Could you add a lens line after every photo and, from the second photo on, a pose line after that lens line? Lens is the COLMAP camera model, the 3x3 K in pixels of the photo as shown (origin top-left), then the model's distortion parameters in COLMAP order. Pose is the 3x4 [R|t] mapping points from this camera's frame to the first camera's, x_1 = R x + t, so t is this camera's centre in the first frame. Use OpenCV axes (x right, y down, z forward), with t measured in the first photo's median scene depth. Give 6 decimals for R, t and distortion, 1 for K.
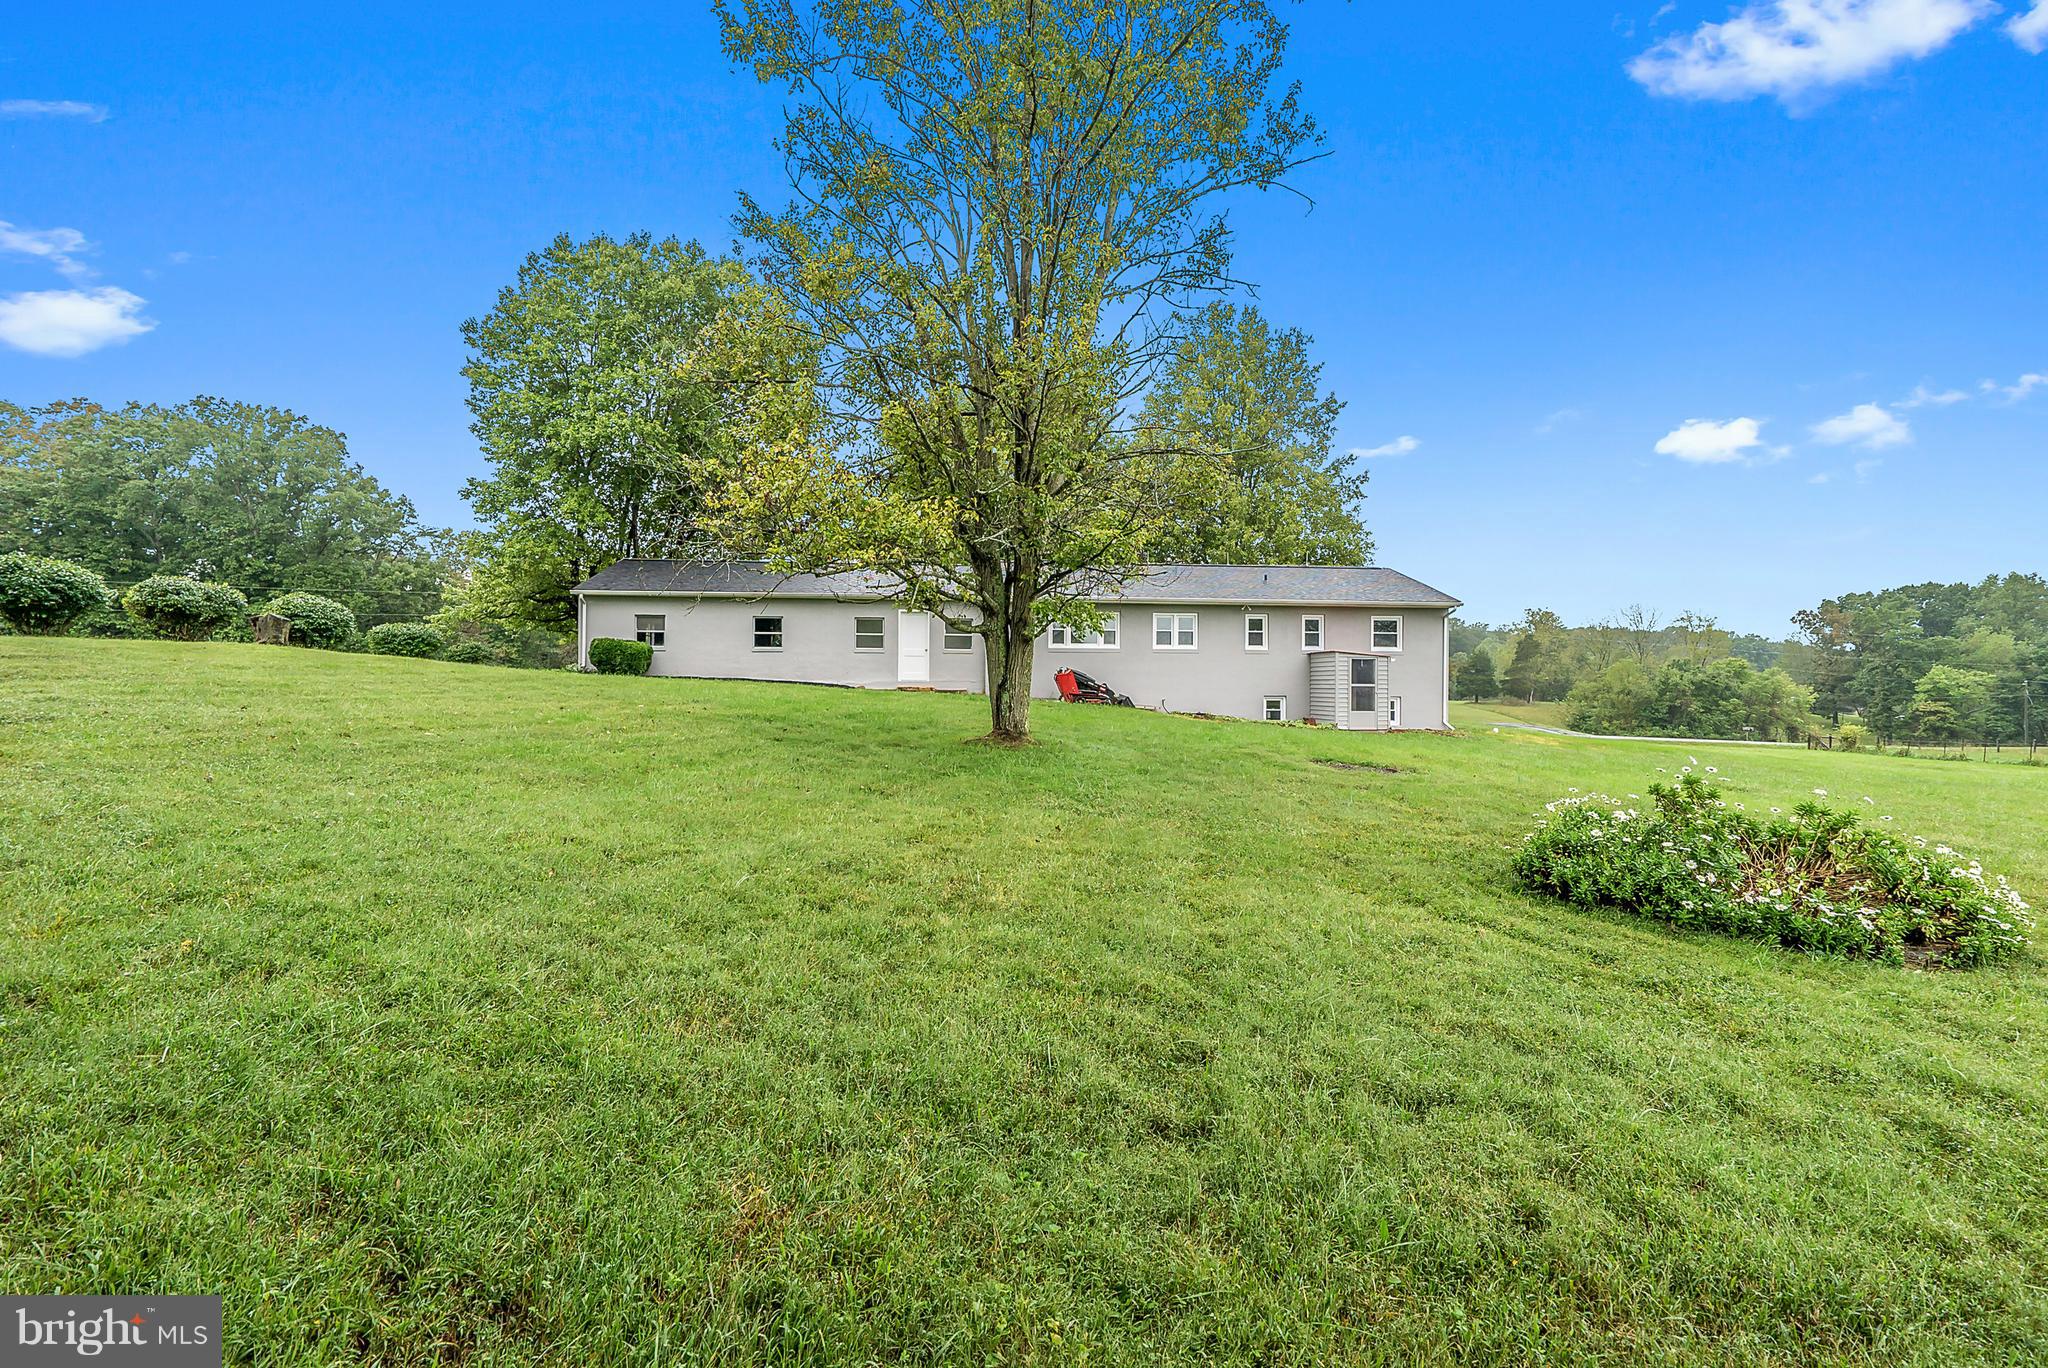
lens RADIAL K [[936.2, 0, 1016.5], [0, 936.2, 675.0], [0, 0, 1]] dist [-0.002342, 0.001631]
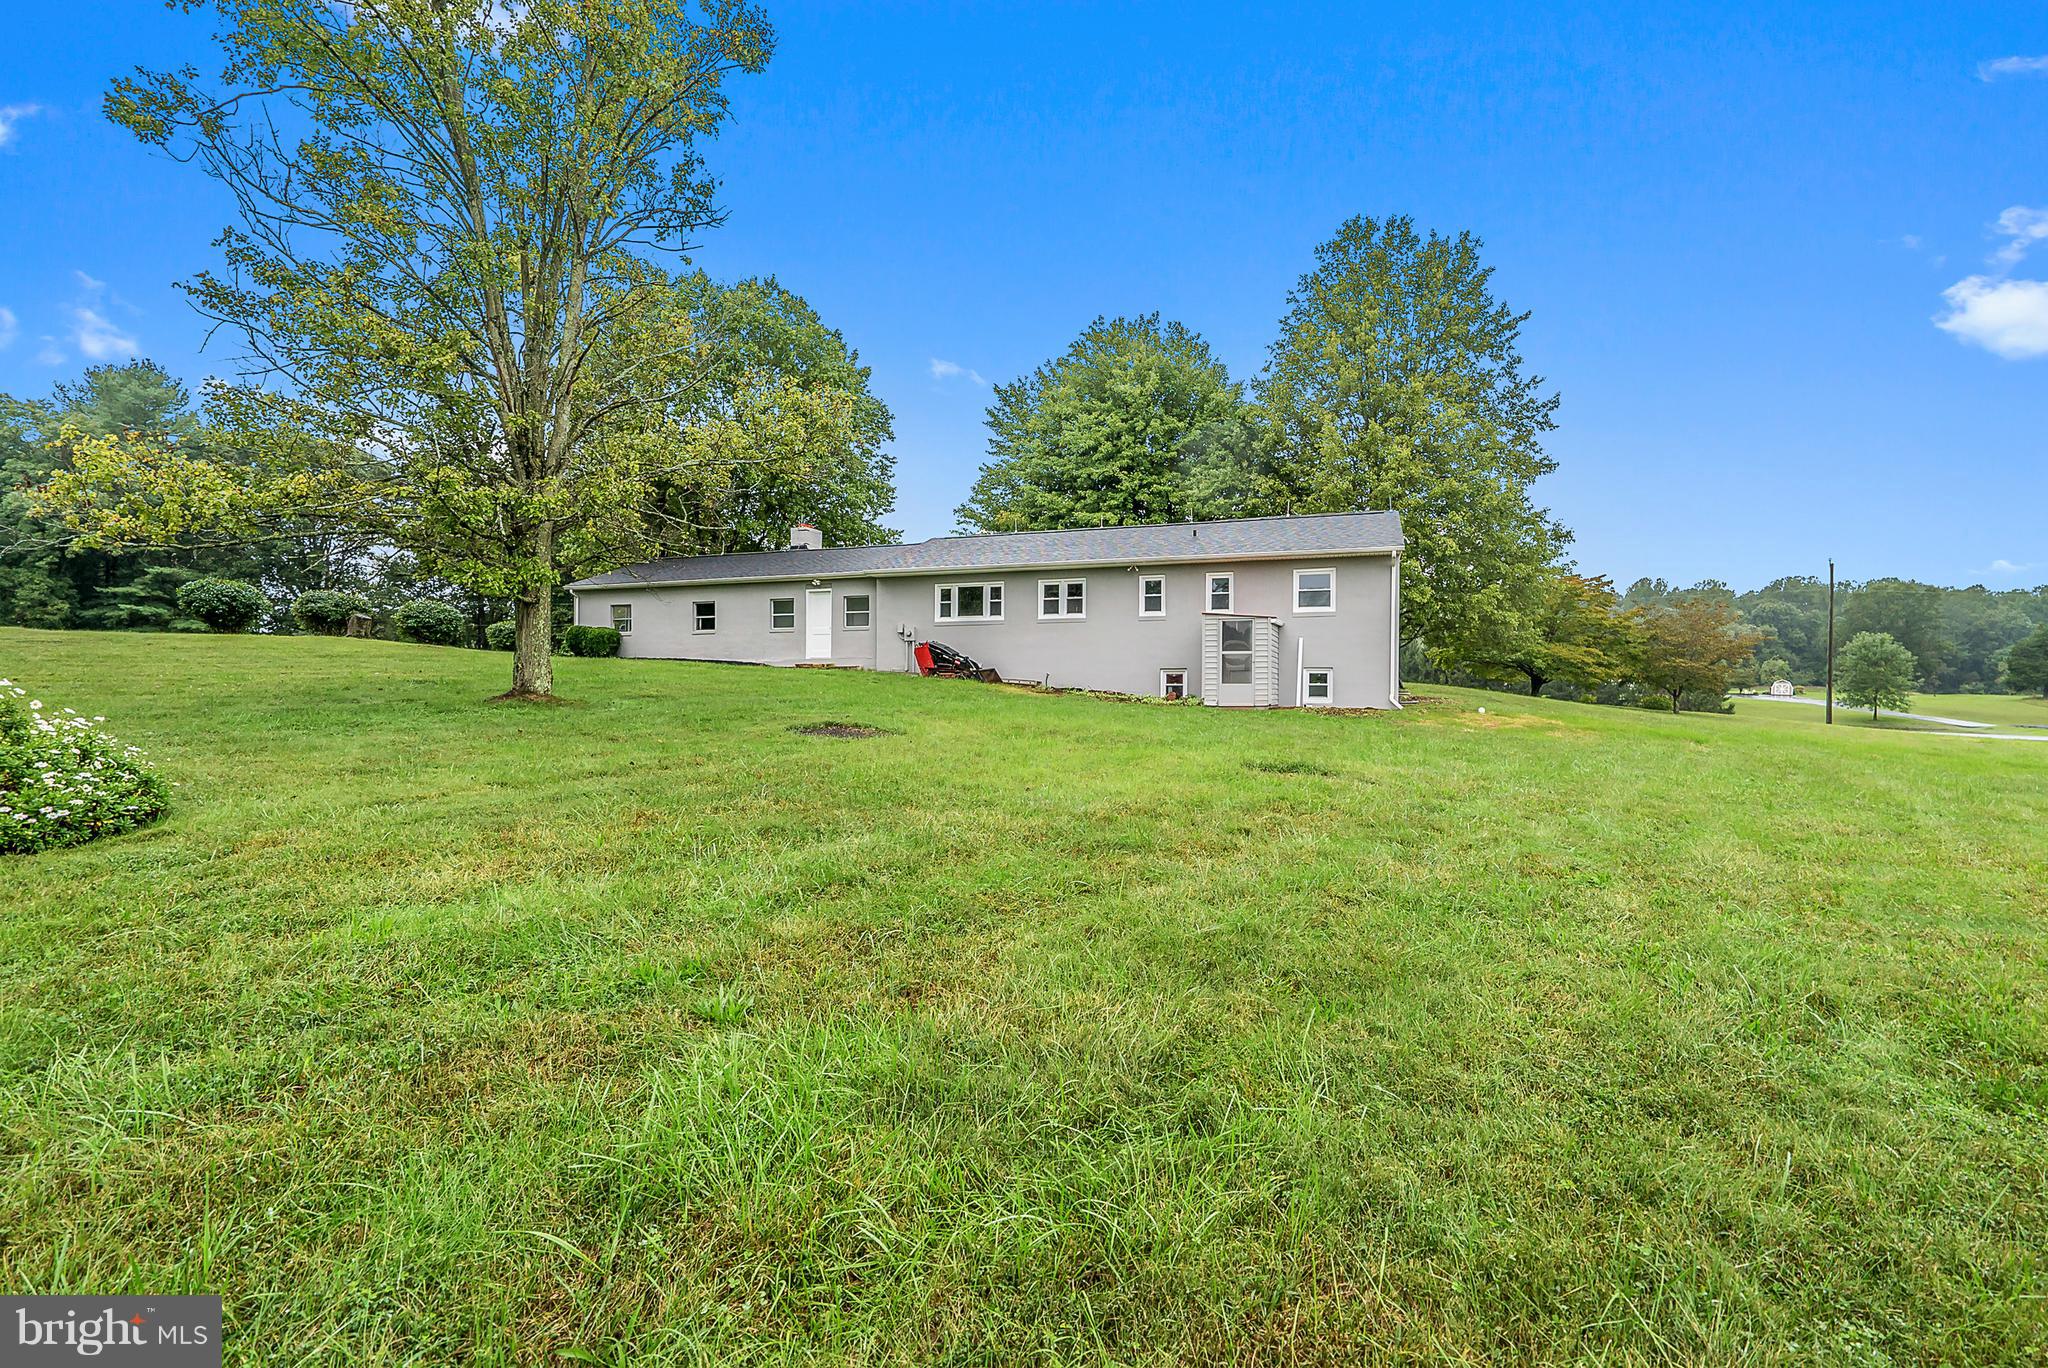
lens RADIAL K [[936.2, 0, 1026.8], [0, 936.2, 676.5], [0, 0, 1]] dist [-0.002342, 0.001631]
pose [[0.906368, -0.010499, -0.422359, 0.535082], [0.010983, 0.999939, -0.001286, 0.030221], [0.422346, -0.003473, 0.906428, 0.166465]]
